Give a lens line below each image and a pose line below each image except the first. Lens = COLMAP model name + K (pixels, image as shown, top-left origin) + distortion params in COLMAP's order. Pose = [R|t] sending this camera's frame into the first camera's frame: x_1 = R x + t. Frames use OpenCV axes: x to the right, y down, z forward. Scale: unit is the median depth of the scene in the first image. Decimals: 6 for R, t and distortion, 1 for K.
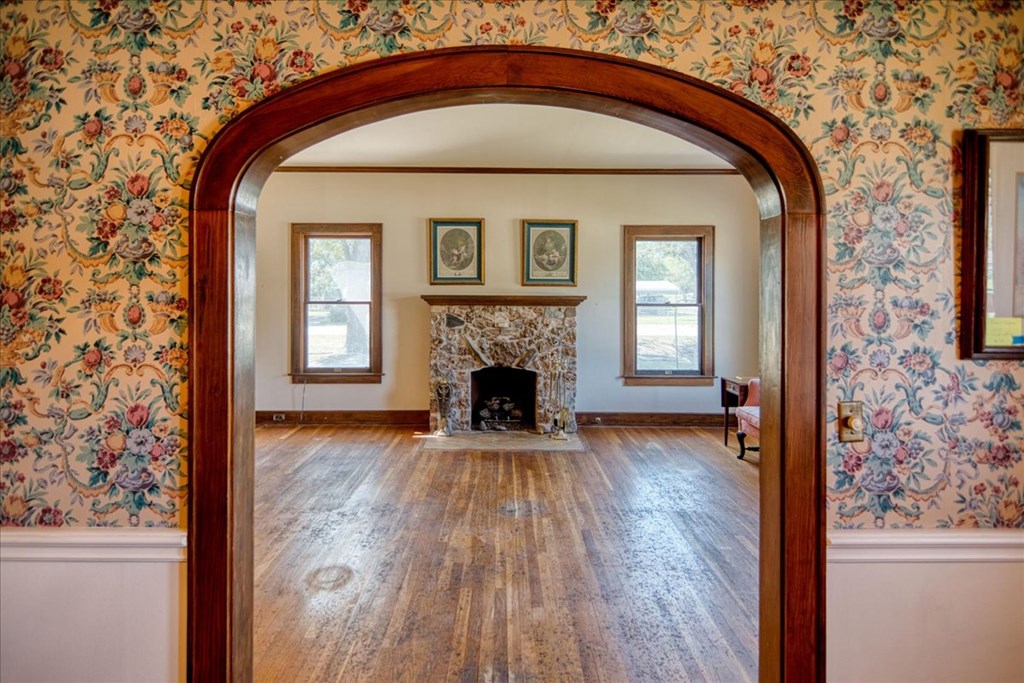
lens RADIAL K [[505.5, 0, 499.8], [0, 505.5, 293.5], [0, 0, 1]] dist [0.010245, -0.009694]
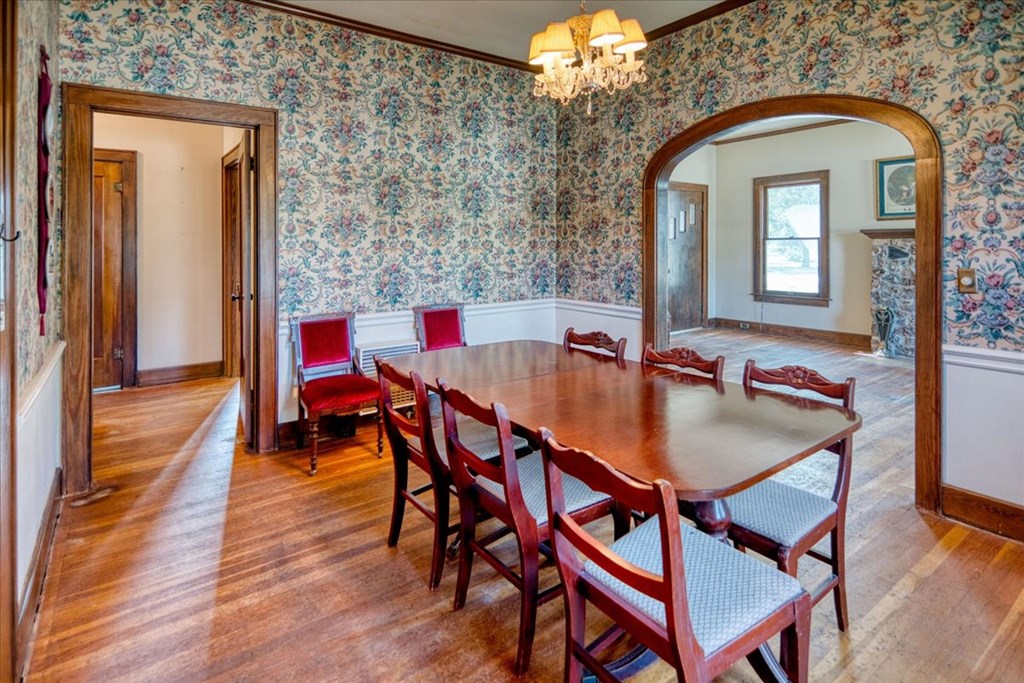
lens RADIAL K [[505.5, 0, 505.3], [0, 505.5, 246.1], [0, 0, 1]] dist [0.010245, -0.009694]
pose [[0.581838, -0.002497, -0.813301, 1.123860], [0.005232, 0.999986, 0.000673, 0.128075], [0.813288, -0.004647, 0.581843, -1.135186]]
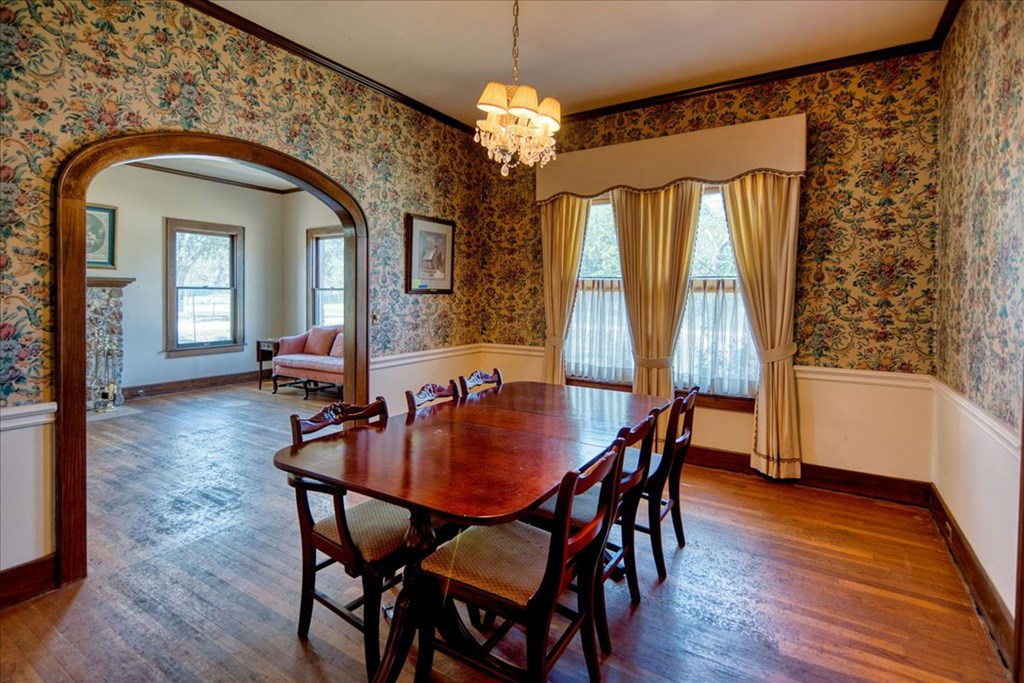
lens RADIAL K [[505.5, 0, 500.4], [0, 505.5, 302.6], [0, 0, 1]] dist [0.010245, -0.009694]
pose [[0.549371, -0.011334, 0.835502, -1.137216], [-0.005553, 0.999836, 0.017215, 0.124877], [-0.835560, -0.014096, 0.549218, -0.977915]]
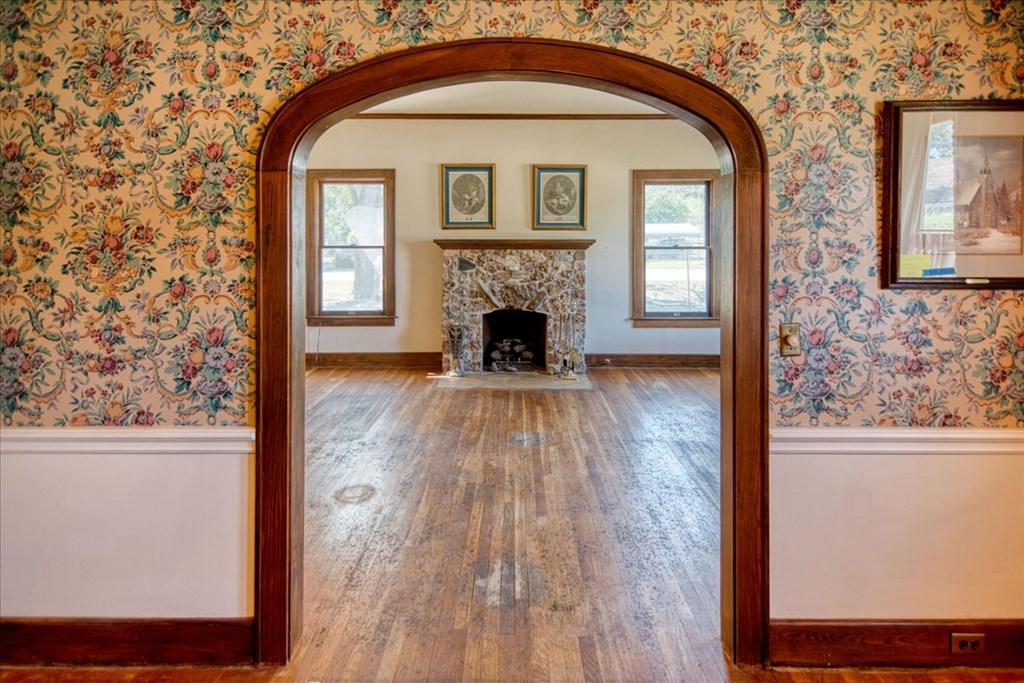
lens RADIAL K [[505.5, 0, 504.7], [0, 505.5, 240.4], [0, 0, 1]] dist [0.010245, -0.009694]
pose [[0.999938, -0.003812, -0.010421, 0.010413], [0.003838, 0.999990, 0.002477, 0.005357], [0.010411, -0.002517, 0.999943, -0.232688]]
